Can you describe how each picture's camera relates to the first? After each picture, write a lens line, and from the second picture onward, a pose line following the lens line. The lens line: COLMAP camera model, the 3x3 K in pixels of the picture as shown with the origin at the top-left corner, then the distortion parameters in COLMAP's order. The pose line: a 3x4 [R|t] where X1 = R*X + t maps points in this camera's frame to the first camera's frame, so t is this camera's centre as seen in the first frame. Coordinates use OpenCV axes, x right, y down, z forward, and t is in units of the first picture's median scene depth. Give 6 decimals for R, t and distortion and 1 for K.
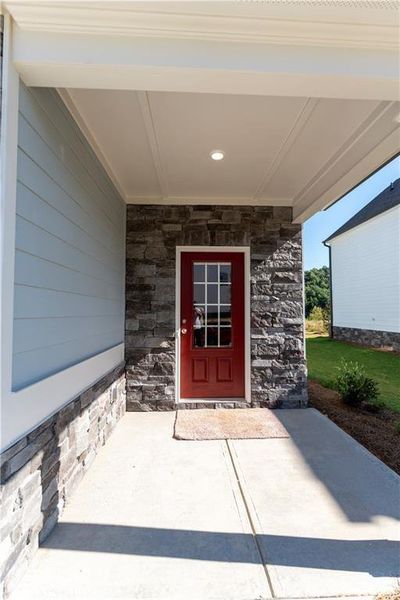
lens RADIAL K [[242.4, 0, 208.4], [0, 242.4, 299.8], [0, 0, 1]] dist [0.016427, -0.000011]
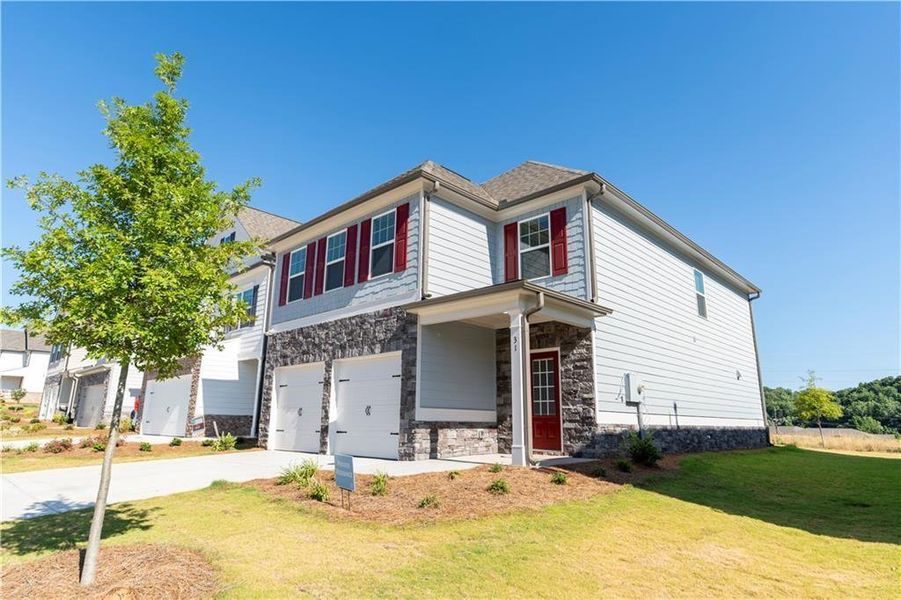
lens RADIAL K [[517.8, 0, 450.5], [0, 517.8, 300.0], [0, 0, 1]] dist [-0.000235, 0.000084]
pose [[0.696516, -0.157347, -0.700077, 2.022546], [0.012770, 0.978224, -0.207158, 0.156597], [0.717428, 0.135348, 0.683358, -1.751369]]
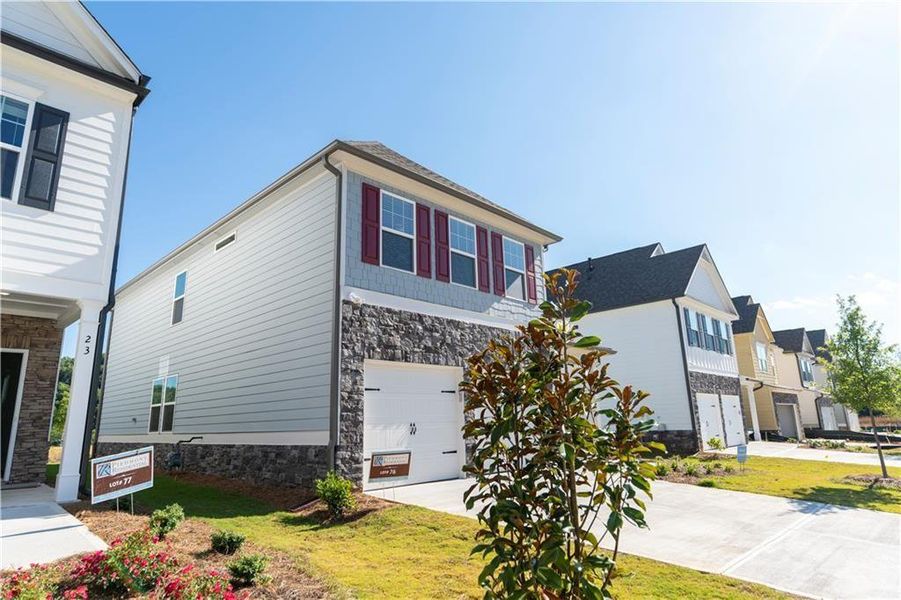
lens RADIAL K [[517.8, 0, 450.5], [0, 517.8, 300.0], [0, 0, 1]] dist [-0.000235, 0.000084]
pose [[0.721130, 0.145111, 0.677432, -3.561022], [0.000265, 0.977760, -0.209726, 0.063504], [-0.692799, 0.151419, 0.705054, -2.036247]]
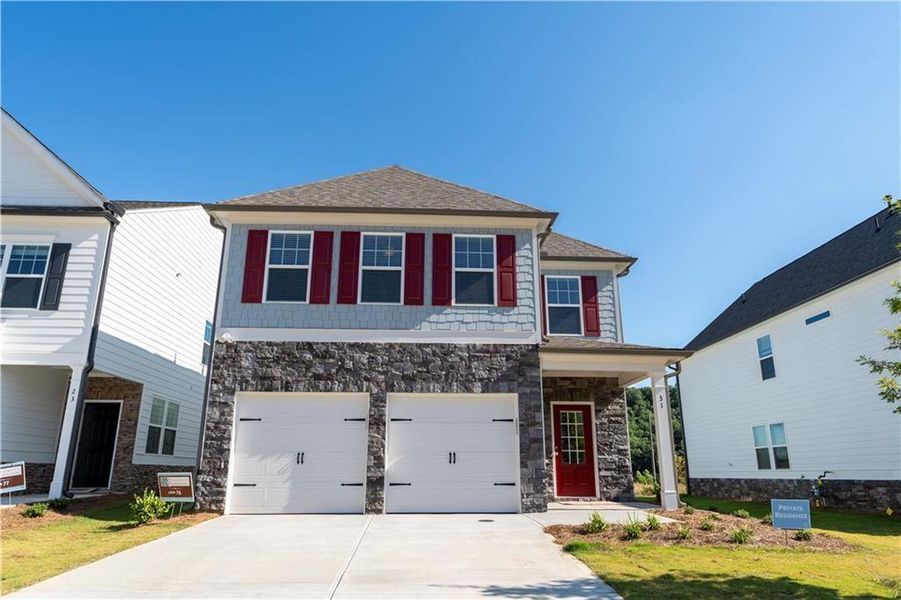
lens RADIAL K [[594.1, 0, 450.5], [0, 594.1, 300.0], [0, 0, 1]] dist [-0.003417, 0.000395]
pose [[0.999914, 0.007086, 0.011048, -0.879347], [-0.004119, 0.968636, -0.248450, 0.125163], [-0.012462, 0.248383, 0.968582, -3.168571]]
